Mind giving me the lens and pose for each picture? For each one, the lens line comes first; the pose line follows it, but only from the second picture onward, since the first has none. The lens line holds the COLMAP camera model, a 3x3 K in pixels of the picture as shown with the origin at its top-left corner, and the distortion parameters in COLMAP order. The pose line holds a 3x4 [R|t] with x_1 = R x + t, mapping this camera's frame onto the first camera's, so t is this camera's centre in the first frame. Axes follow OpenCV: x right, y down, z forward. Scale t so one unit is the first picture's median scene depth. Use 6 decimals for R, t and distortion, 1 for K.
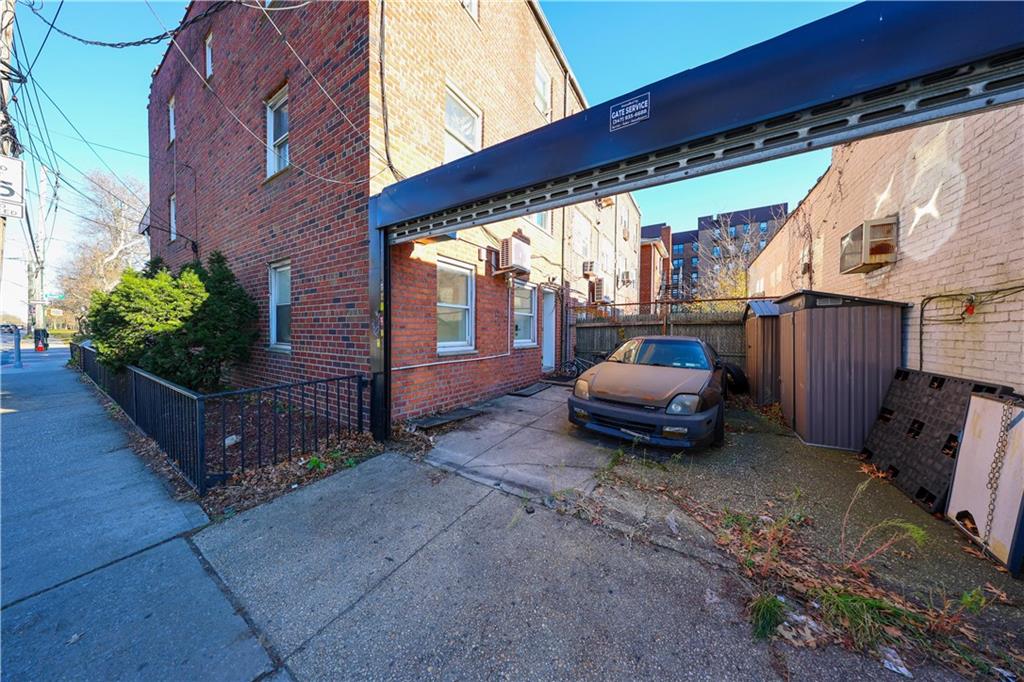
lens RADIAL K [[302.8, 0, 507.8], [0, 302.8, 337.4], [0, 0, 1]] dist [-0.002818, 0.000127]
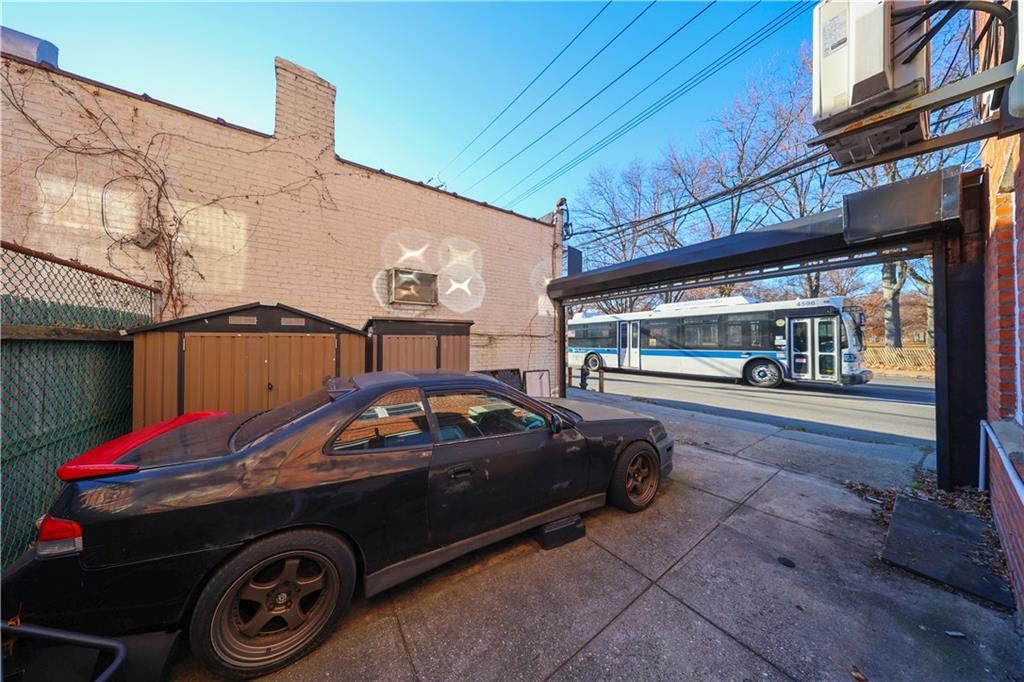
lens RADIAL K [[302.8, 0, 509.1], [0, 302.8, 339.6], [0, 0, 1]] dist [-0.002818, 0.000127]
pose [[-0.923422, 0.001191, 0.383785, 0.334111], [0.007484, 0.999861, 0.014904, -0.099709], [-0.383714, 0.016635, -0.923302, 2.181053]]
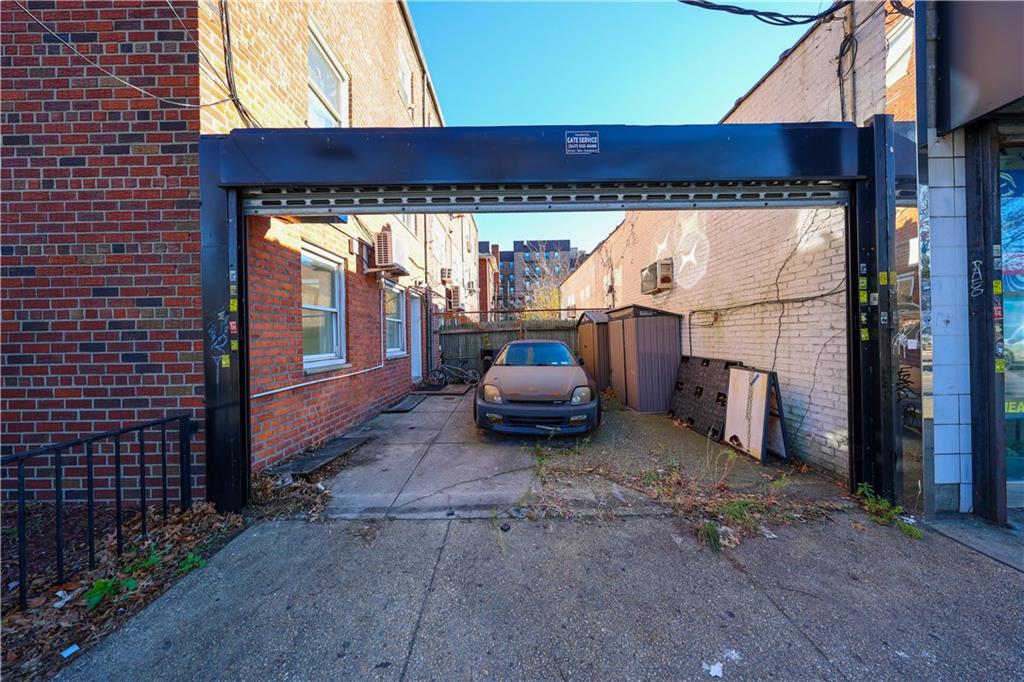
lens RADIAL K [[302.8, 0, 514.4], [0, 302.8, 337.1], [0, 0, 1]] dist [-0.002818, 0.000127]
pose [[0.840675, -0.021031, 0.541131, -0.259574], [0.034413, 0.999301, -0.014625, -0.001662], [-0.540445, 0.030916, 0.840811, 0.118247]]
